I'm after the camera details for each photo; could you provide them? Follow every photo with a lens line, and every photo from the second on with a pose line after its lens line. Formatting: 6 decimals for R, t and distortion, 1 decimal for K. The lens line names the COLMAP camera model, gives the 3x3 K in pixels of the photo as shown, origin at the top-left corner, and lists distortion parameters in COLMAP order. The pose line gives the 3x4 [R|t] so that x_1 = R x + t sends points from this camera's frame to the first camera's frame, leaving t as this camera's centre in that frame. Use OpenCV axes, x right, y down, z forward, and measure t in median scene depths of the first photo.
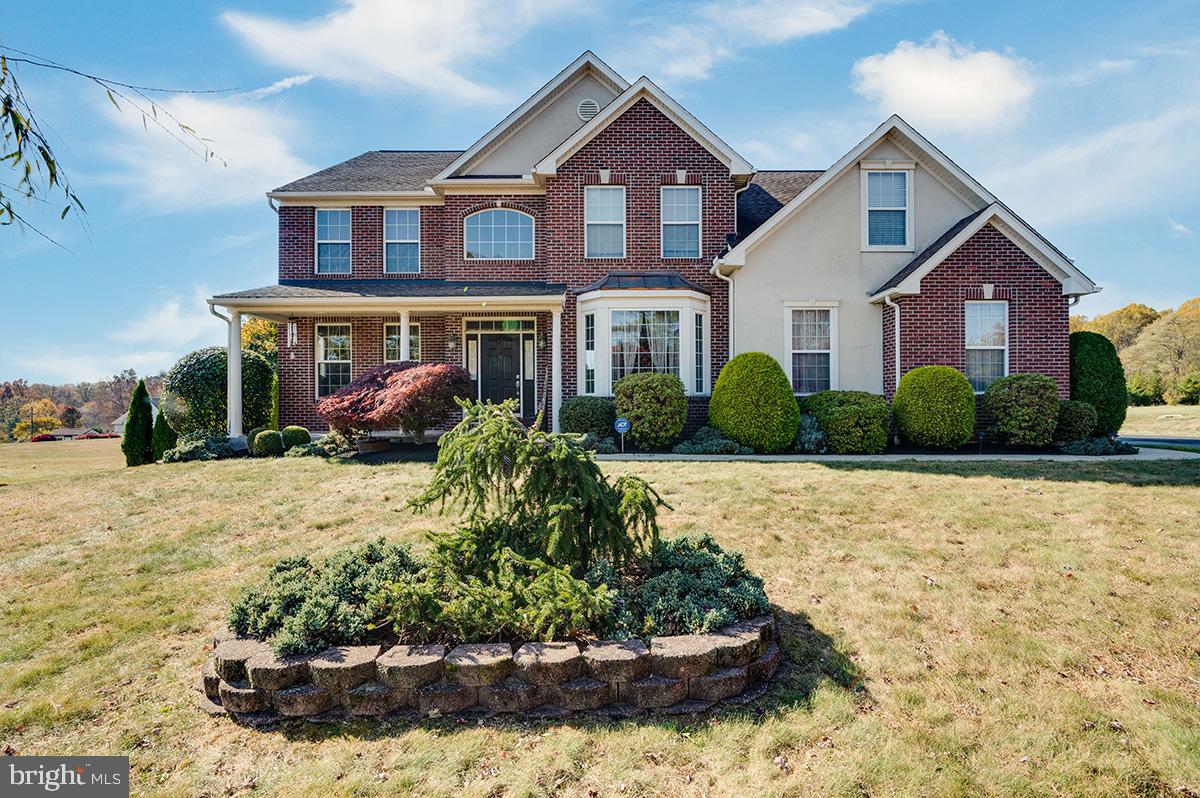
lens RADIAL K [[509.7, 0, 608.6], [0, 509.7, 403.4], [0, 0, 1]] dist [-0.011789, -0.000154]
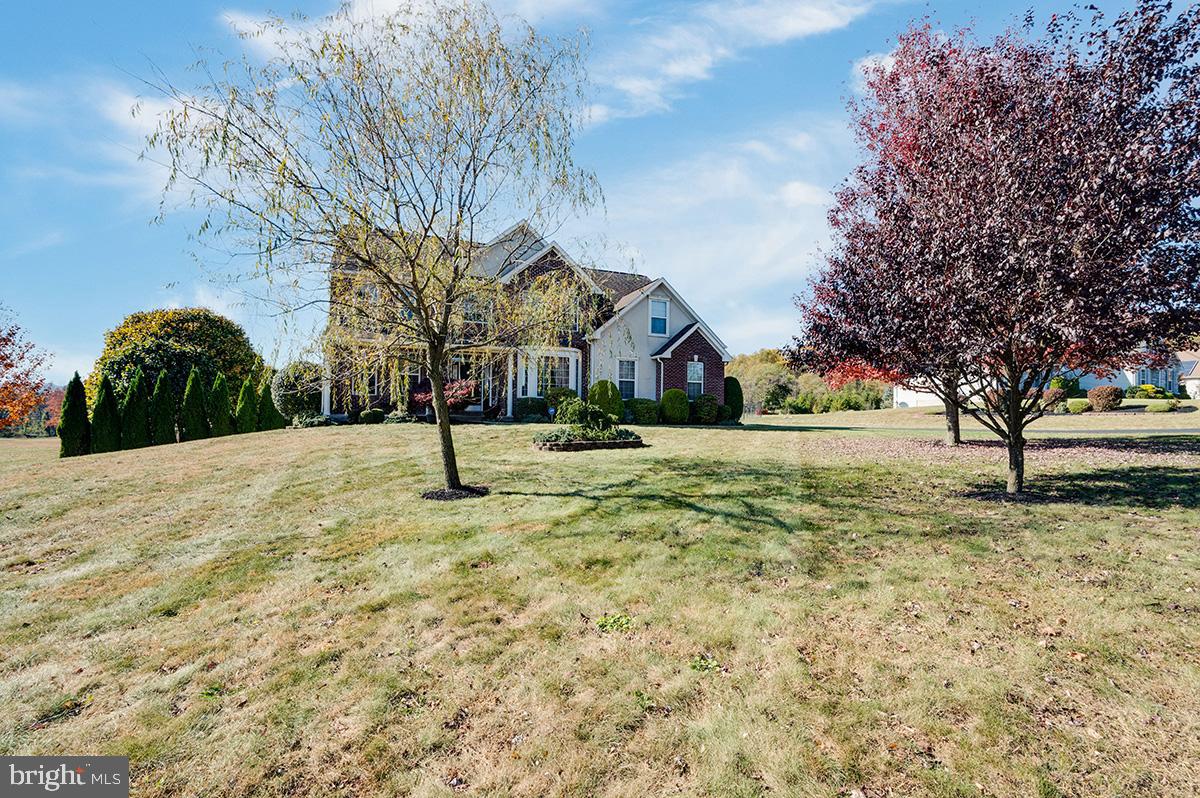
lens RADIAL K [[480.0, 0, 589.8], [0, 480.0, 402.0], [0, 0, 1]] dist [-0.000485, -0.000697]
pose [[0.931249, 0.027055, 0.363377, -0.479441], [-0.019037, 0.999490, -0.025627, 0.045433], [-0.363885, 0.016948, 0.931290, -0.830634]]
